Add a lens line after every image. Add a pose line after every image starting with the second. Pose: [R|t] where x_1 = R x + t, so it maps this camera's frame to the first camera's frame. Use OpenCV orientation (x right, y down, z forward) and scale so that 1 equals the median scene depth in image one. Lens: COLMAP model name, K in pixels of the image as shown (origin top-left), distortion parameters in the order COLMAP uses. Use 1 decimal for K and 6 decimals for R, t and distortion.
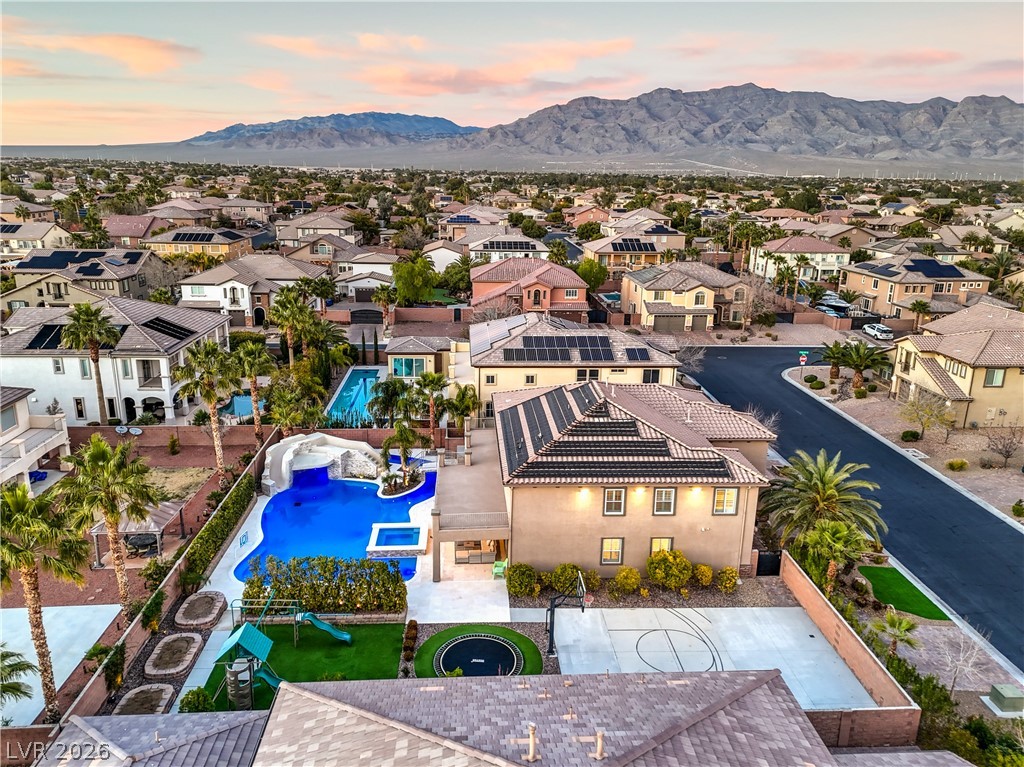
lens RADIAL K [[751.4, 0, 519.4], [0, 751.4, 385.7], [0, 0, 1]] dist [0.092082, -0.091365]
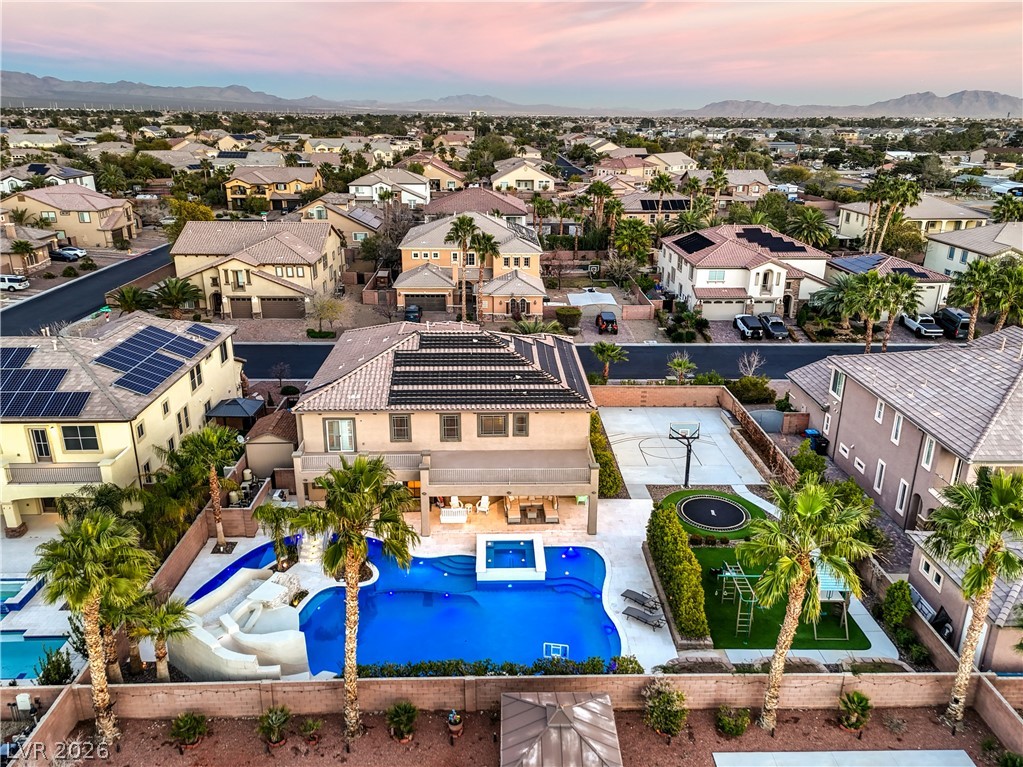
lens RADIAL K [[750.7, 0, 518.9], [0, 750.7, 385.7], [0, 0, 1]] dist [0.092082, -0.091365]
pose [[0.042033, -0.357606, 0.932926, -0.619031], [0.264401, 0.904443, 0.334775, -0.175522], [-0.963496, 0.232595, 0.132568, 0.587826]]
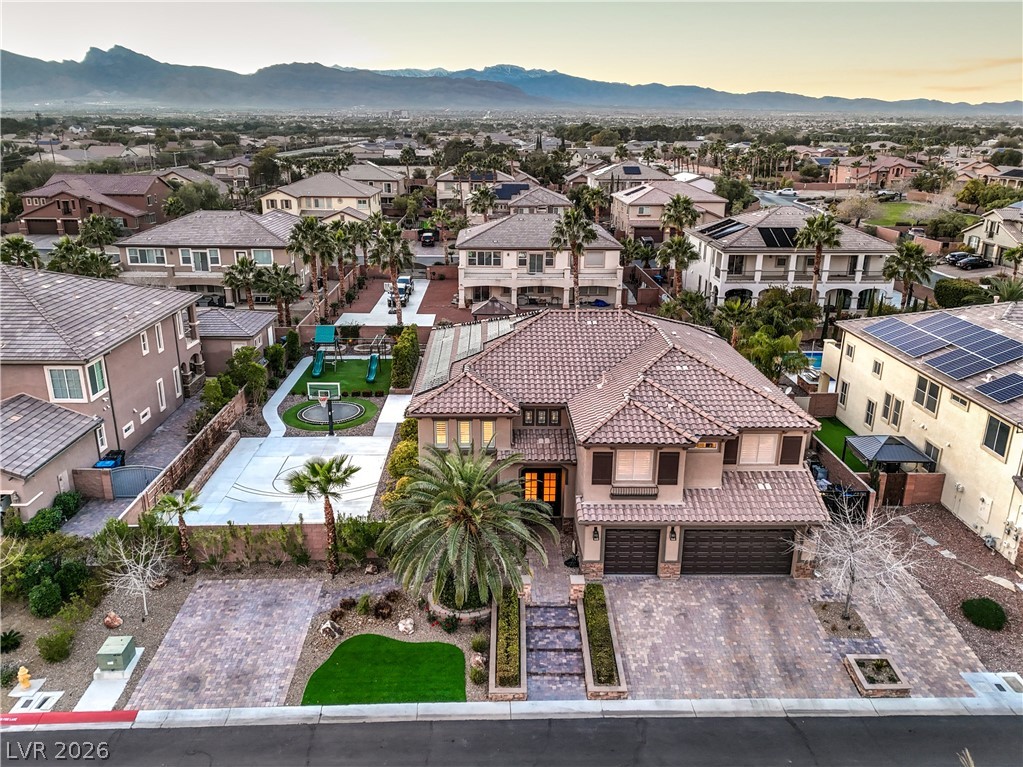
lens RADIAL K [[766.8, 0, 511.5], [0, 766.8, 383.5], [0, 0, 1]] dist [0.092894, -0.087184]
pose [[-0.045322, 0.295780, -0.954180, 0.682106], [-0.281317, 0.912727, 0.296293, -0.107440], [0.958544, 0.281856, 0.041842, 0.668268]]
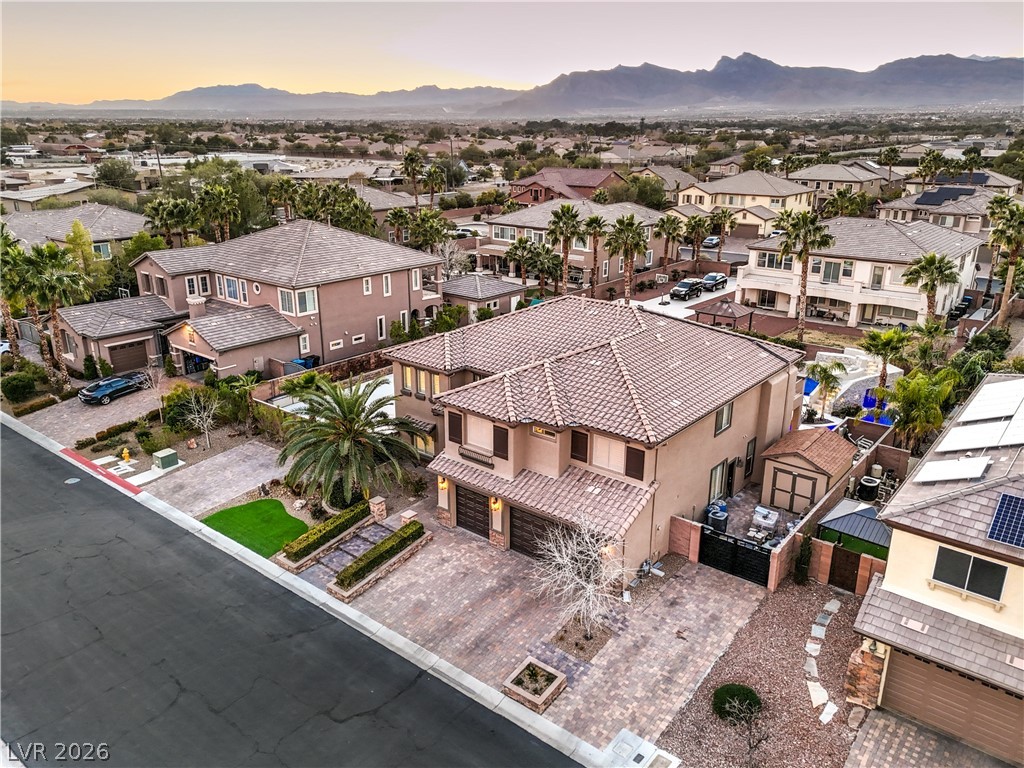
lens RADIAL K [[767.5, 0, 512.0], [0, 767.5, 384.0], [0, 0, 1]] dist [0.092894, -0.087184]
pose [[-0.684745, 0.211353, -0.697463, 0.576187], [-0.215110, 0.855772, 0.470513, -0.215912], [0.696313, 0.472213, -0.540521, 1.052785]]
